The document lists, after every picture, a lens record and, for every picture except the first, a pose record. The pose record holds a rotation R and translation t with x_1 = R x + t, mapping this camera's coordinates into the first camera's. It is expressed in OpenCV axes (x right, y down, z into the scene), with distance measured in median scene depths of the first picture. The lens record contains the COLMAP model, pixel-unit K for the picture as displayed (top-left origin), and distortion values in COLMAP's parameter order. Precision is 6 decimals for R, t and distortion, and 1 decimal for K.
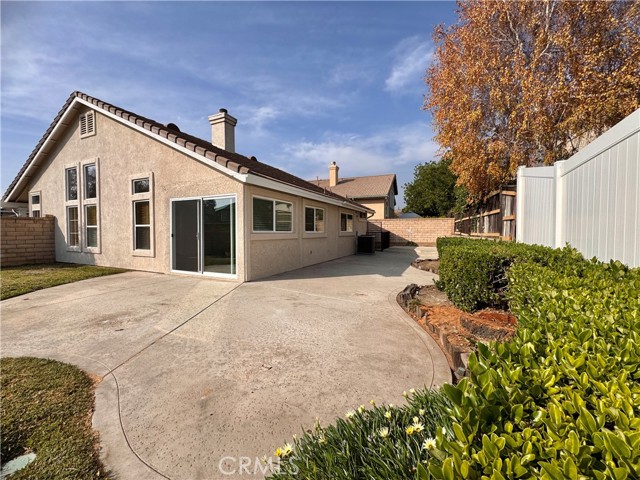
lens RADIAL K [[255.2, 0, 321.4], [0, 255.2, 239.4], [0, 0, 1]] dist [-0.002476, 0.000302]
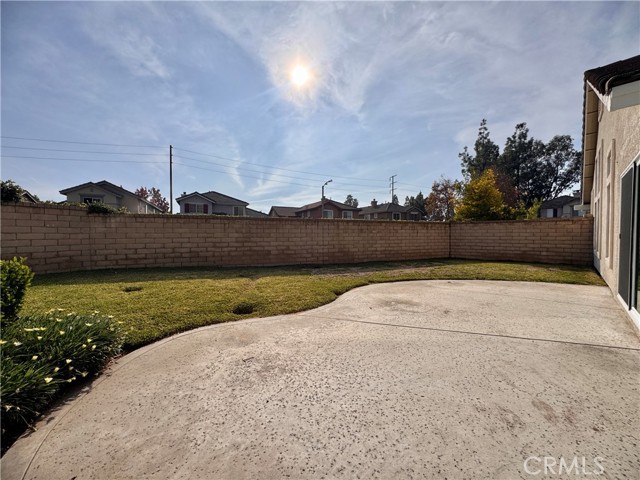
lens RADIAL K [[255.2, 0, 318.6], [0, 255.2, 239.6], [0, 0, 1]] dist [-0.002476, 0.000302]
pose [[-0.338716, 0.019329, -0.940690, 0.143041], [-0.029890, 0.999063, 0.031291, -0.003450], [0.940414, 0.038716, -0.337821, 0.357152]]
